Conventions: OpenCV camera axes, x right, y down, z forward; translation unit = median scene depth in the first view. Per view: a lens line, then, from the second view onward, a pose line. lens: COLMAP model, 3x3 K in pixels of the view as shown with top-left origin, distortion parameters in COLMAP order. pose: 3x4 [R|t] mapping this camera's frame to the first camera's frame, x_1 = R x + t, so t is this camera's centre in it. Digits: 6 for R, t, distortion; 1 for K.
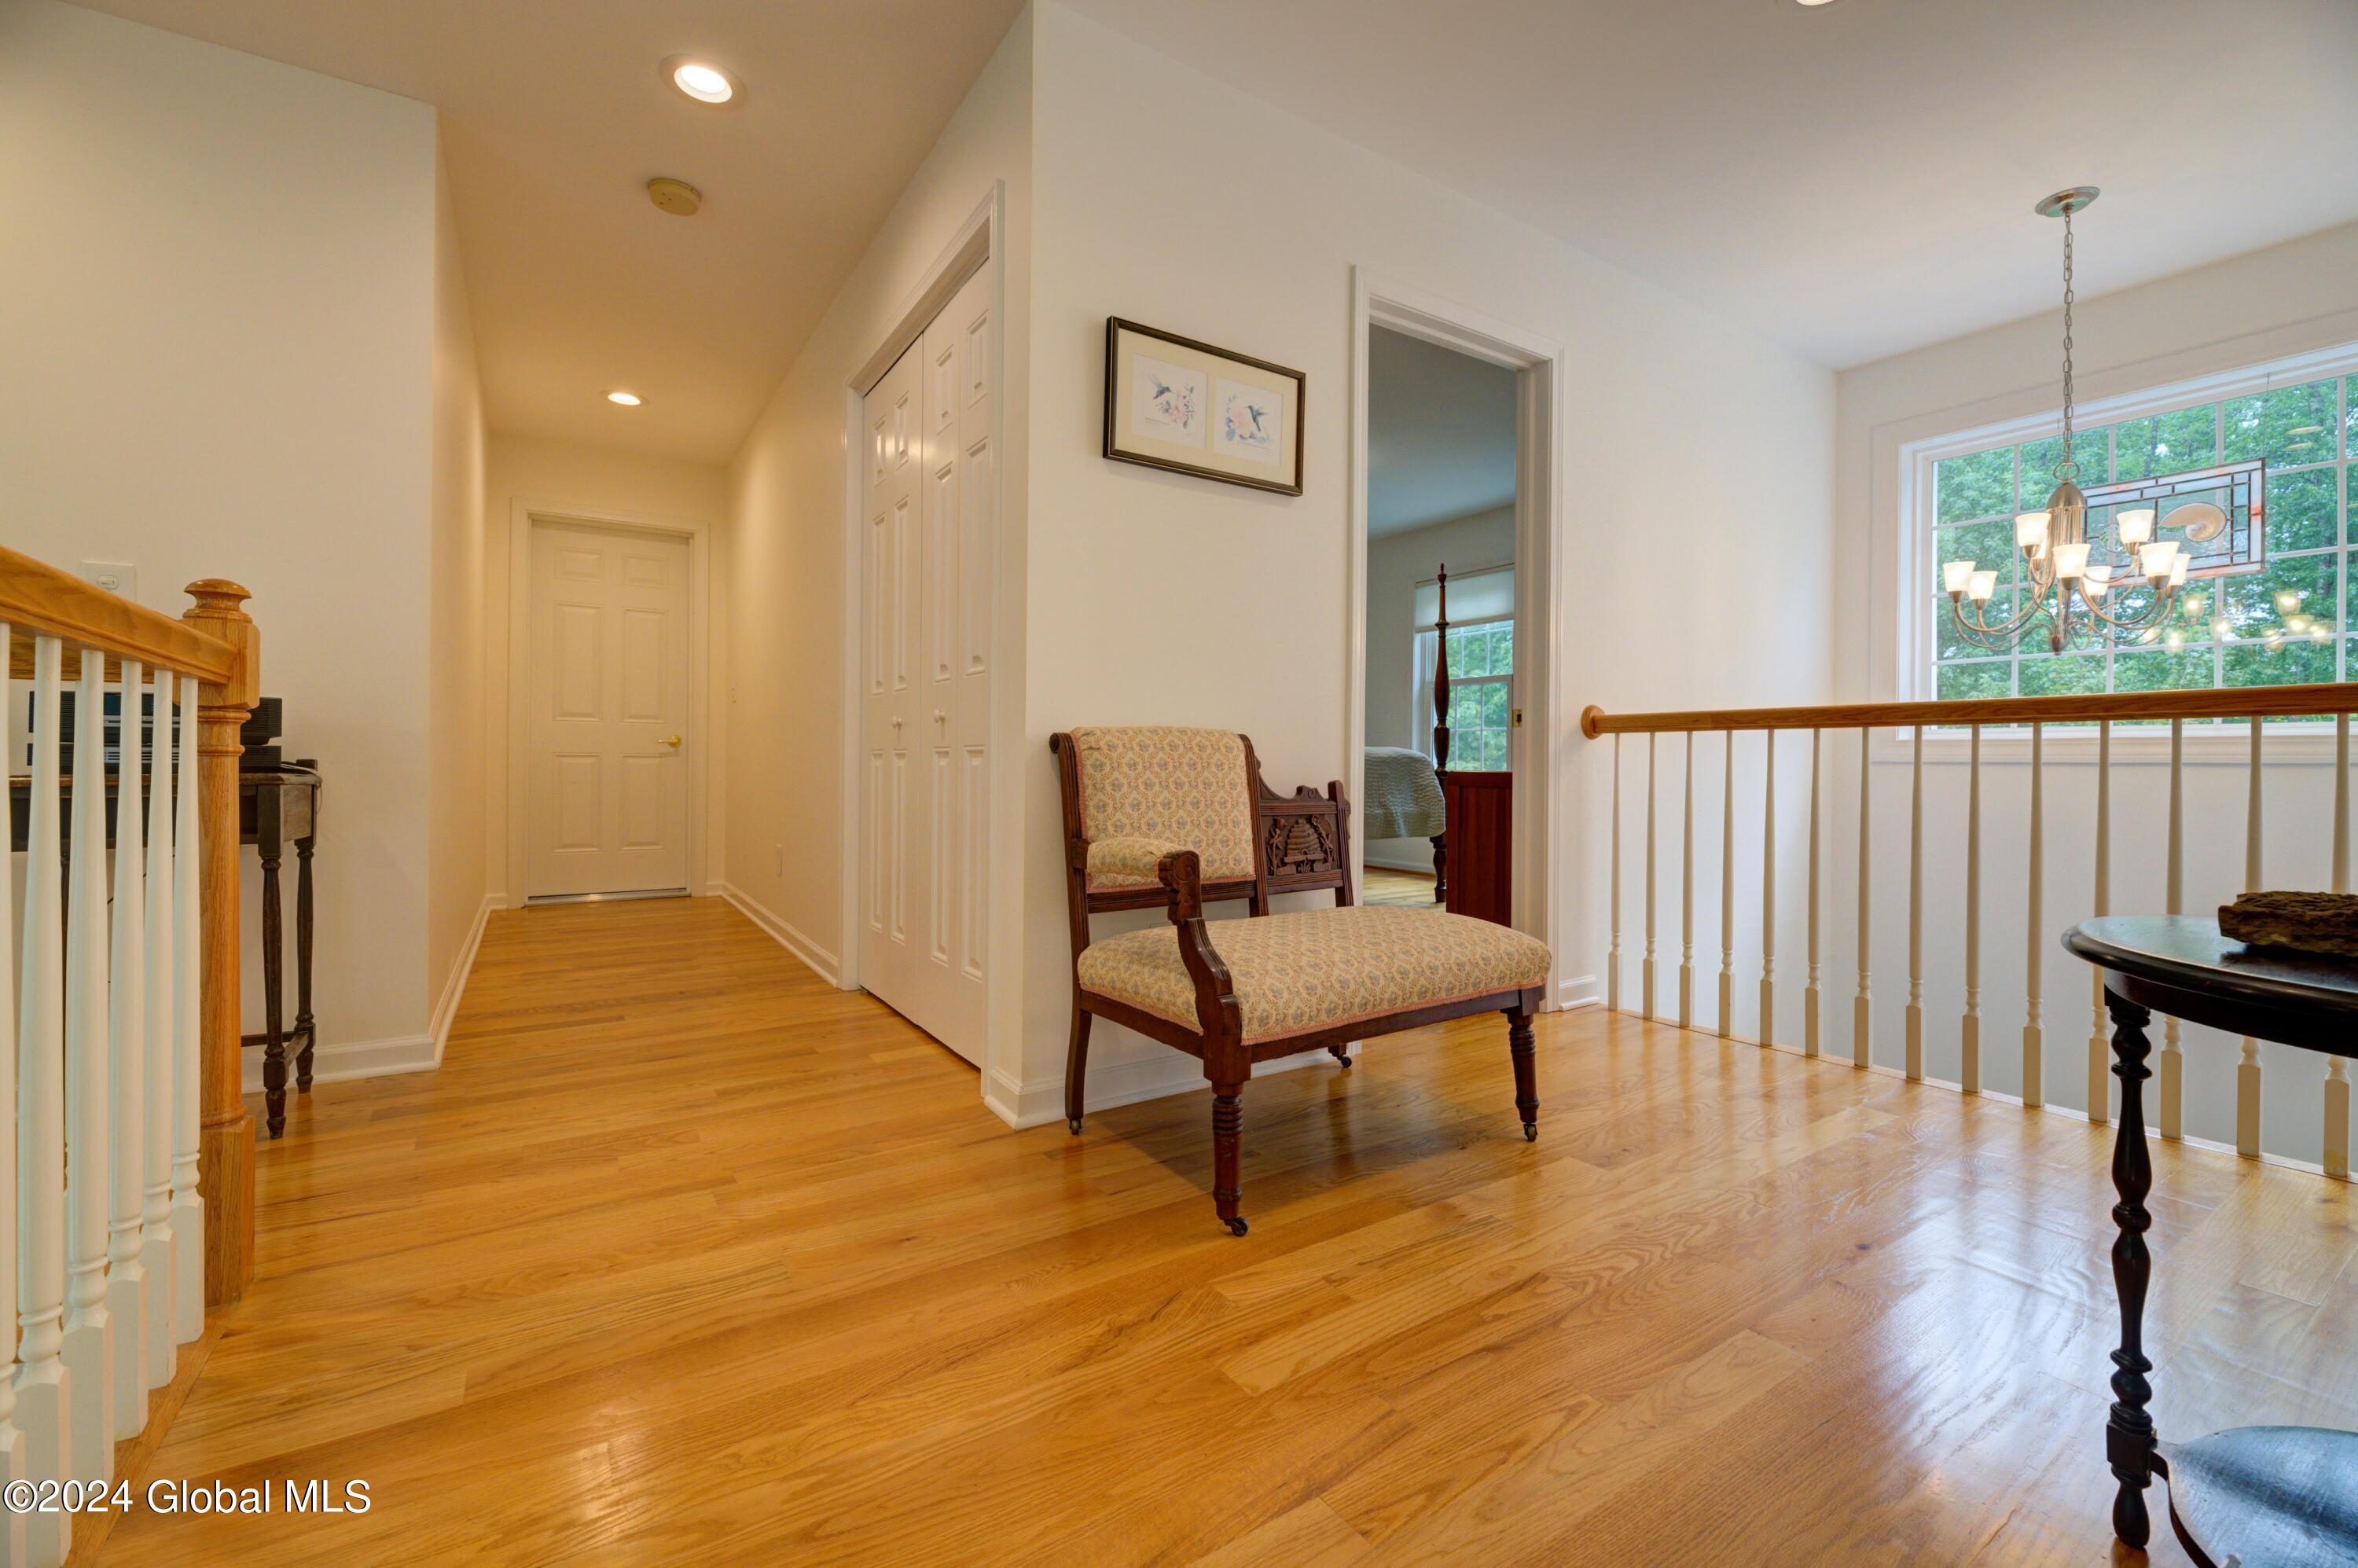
lens RADIAL K [[962.0, 0, 1182.3], [0, 962.0, 767.0], [0, 0, 1]] dist [-0.011980, -0.000101]
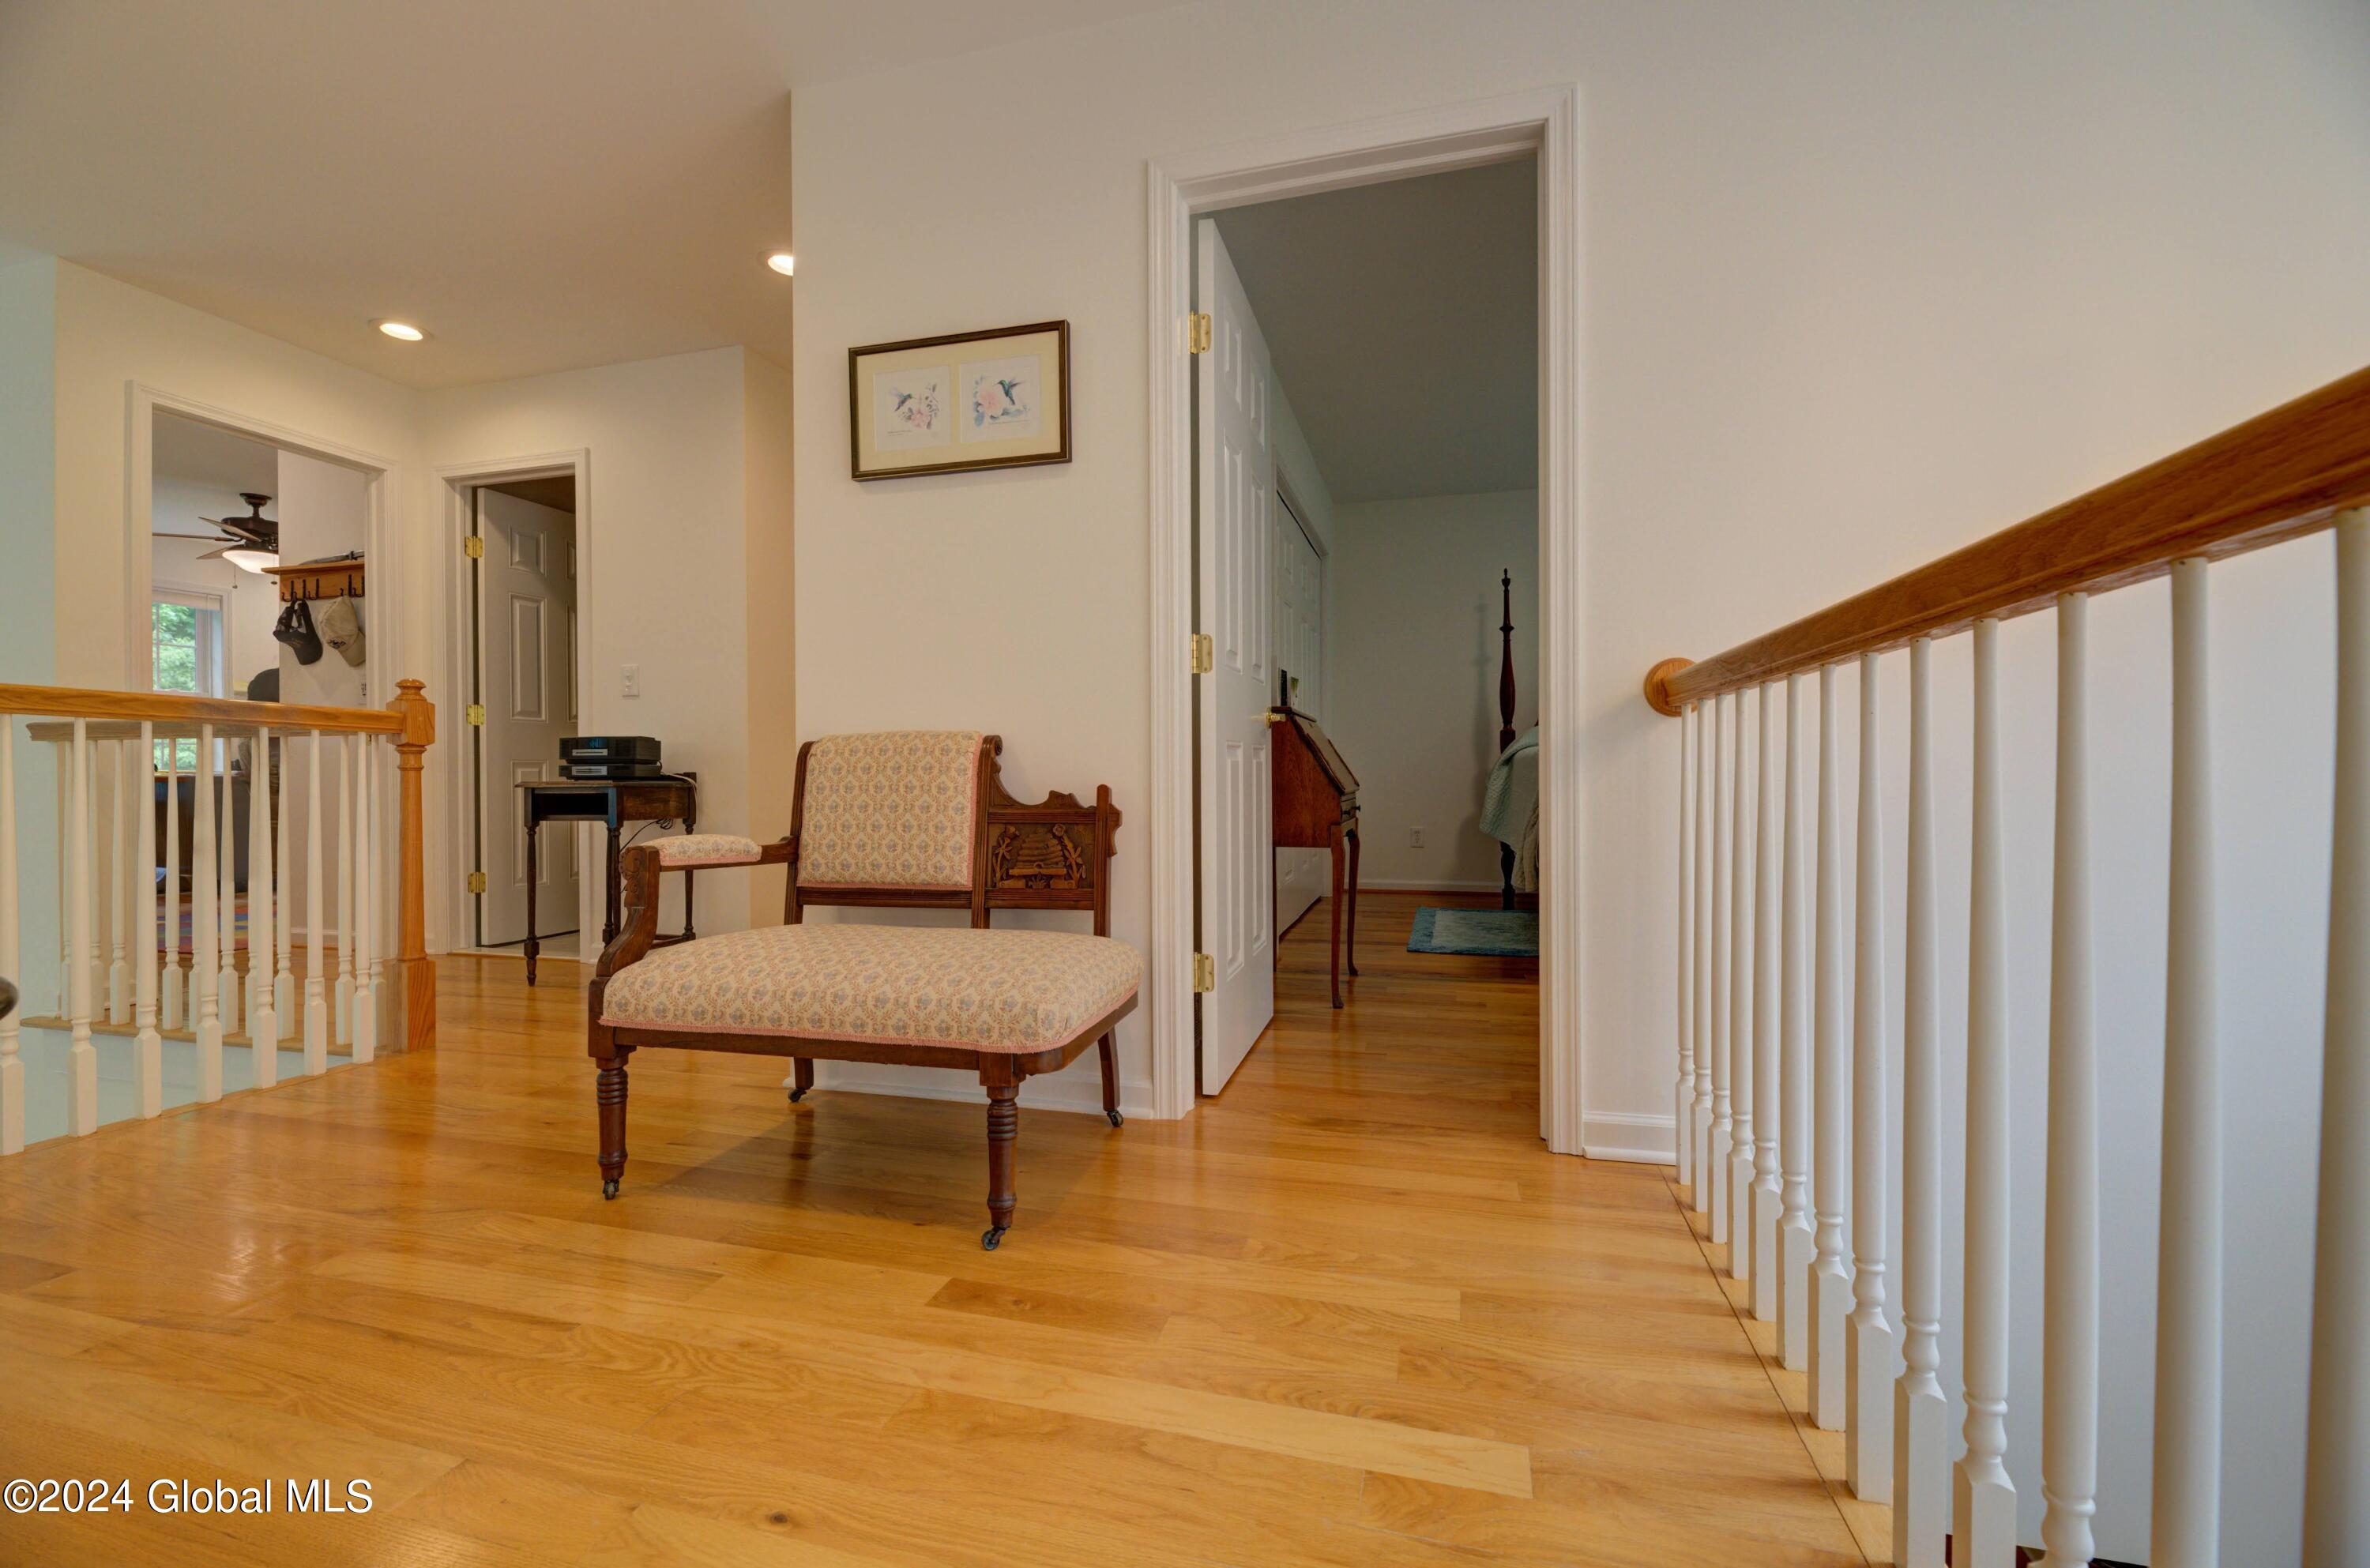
lens RADIAL K [[981.2, 0, 1184.7], [0, 981.2, 775.9], [0, 0, 1]] dist [0.000618, -0.002889]
pose [[0.670658, -0.004289, -0.741754, 0.884542], [0.007816, 0.999969, 0.001285, 0.005855], [0.741725, -0.006659, 0.670671, 0.489354]]
